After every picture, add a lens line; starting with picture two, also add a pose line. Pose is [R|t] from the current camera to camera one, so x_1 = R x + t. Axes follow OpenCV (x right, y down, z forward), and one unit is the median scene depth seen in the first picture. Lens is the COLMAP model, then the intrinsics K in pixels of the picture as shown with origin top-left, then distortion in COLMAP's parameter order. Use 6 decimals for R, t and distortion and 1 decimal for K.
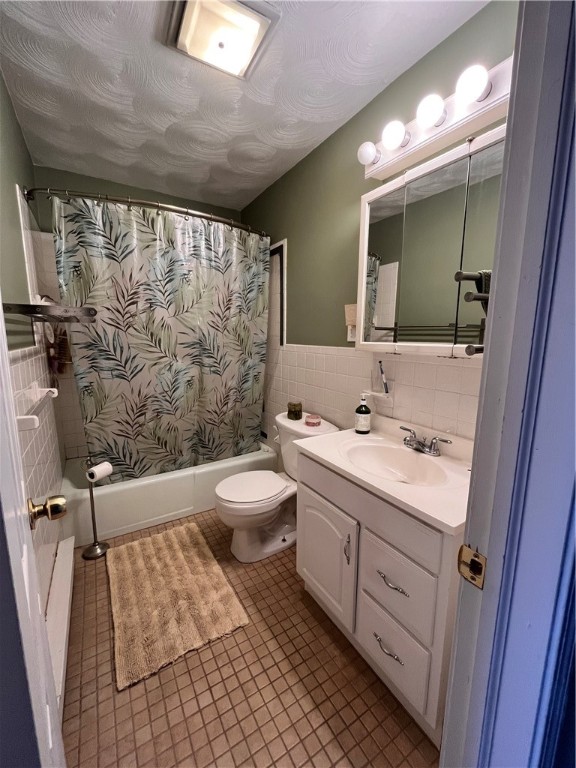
lens RADIAL K [[312.5, 0, 287.8], [0, 312.5, 383.6], [0, 0, 1]] dist [-0.005894, 0.001129]
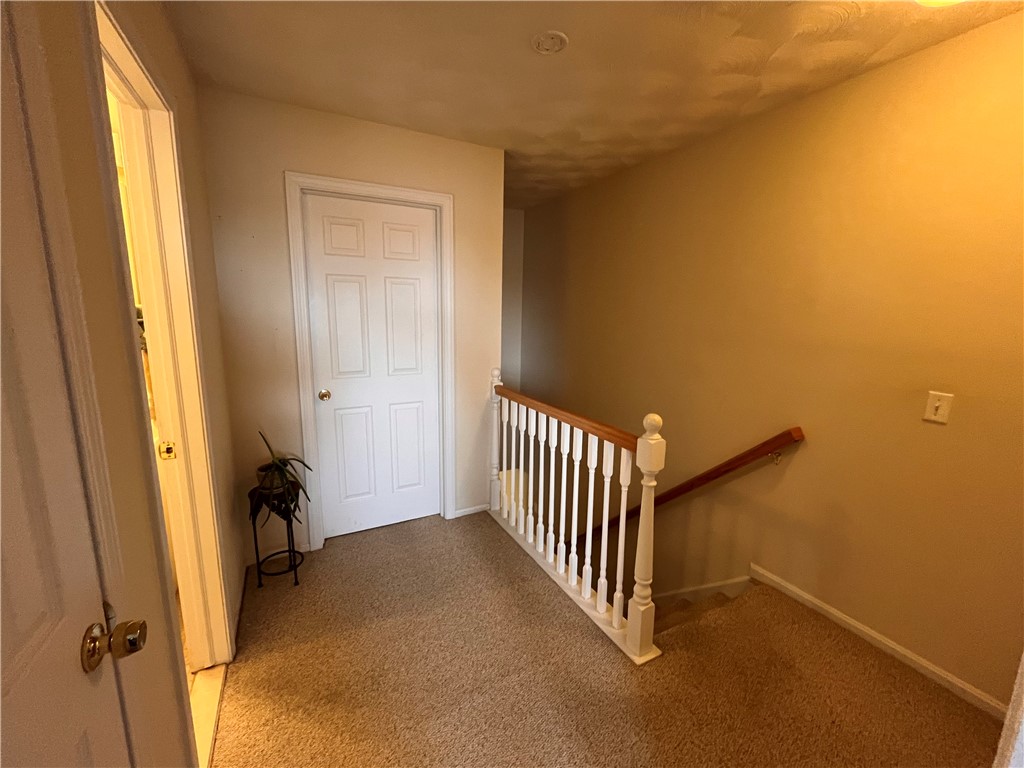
lens RADIAL K [[416.7, 0, 511.5], [0, 416.7, 379.4], [0, 0, 1]] dist [-0.005894, 0.001129]
pose [[0.070773, -0.171155, 0.982699, -1.852653], [0.144563, 0.976528, 0.159669, 0.020913], [-0.986961, 0.130761, 0.093854, -1.550961]]
